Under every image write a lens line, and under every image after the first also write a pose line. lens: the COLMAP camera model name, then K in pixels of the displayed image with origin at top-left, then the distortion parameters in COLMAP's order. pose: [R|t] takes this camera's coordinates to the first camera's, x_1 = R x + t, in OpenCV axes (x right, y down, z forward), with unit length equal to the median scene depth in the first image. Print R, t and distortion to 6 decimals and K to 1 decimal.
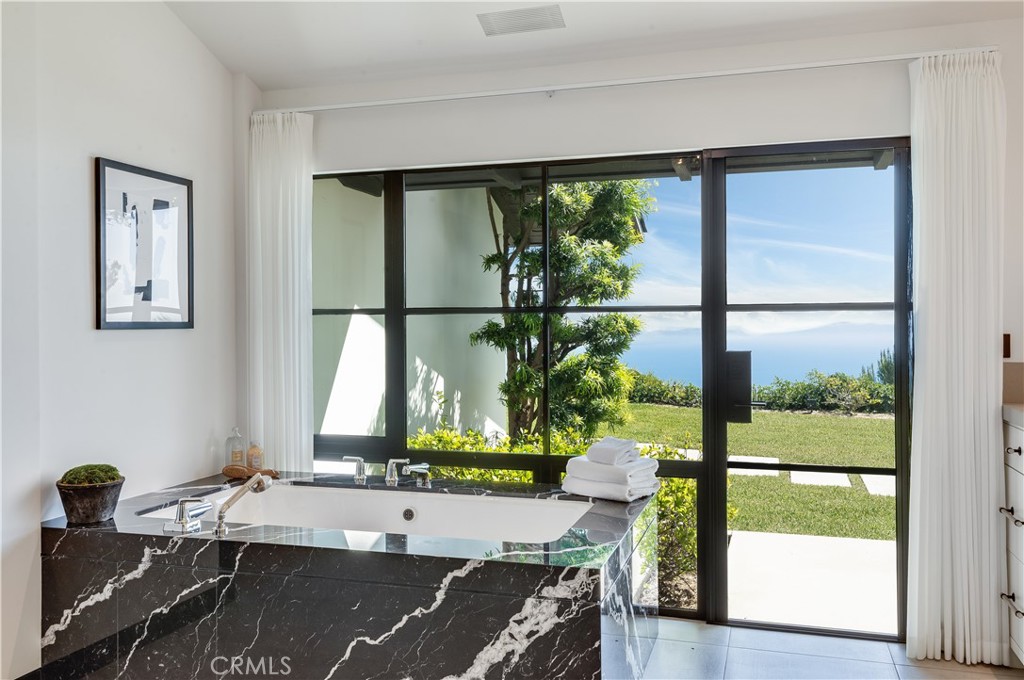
lens RADIAL K [[878.8, 0, 512.0], [0, 878.8, 340.0], [0, 0, 1]] dist [-0.001588, 0.107388]
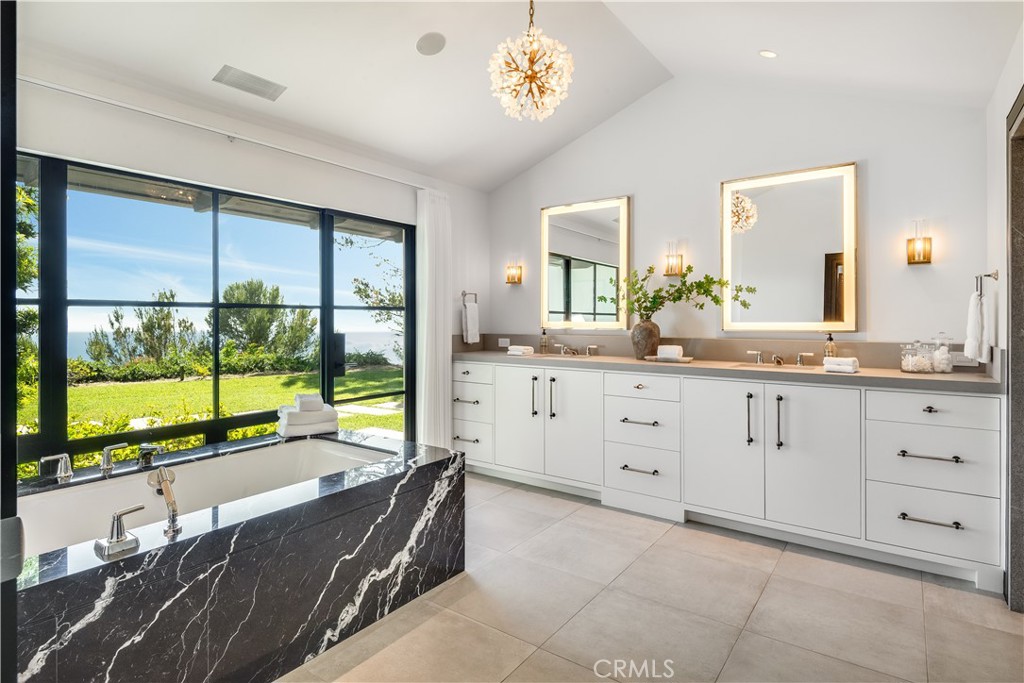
lens RADIAL K [[535.5, 0, 509.3], [0, 535.5, 319.3], [0, 0, 1]] dist [0.002231, 0.000106]
pose [[0.327962, 0.001048, 0.944690, -0.855947], [0.016266, 0.999845, -0.006756, -0.003370], [-0.944551, 0.017582, 0.327894, 0.515980]]
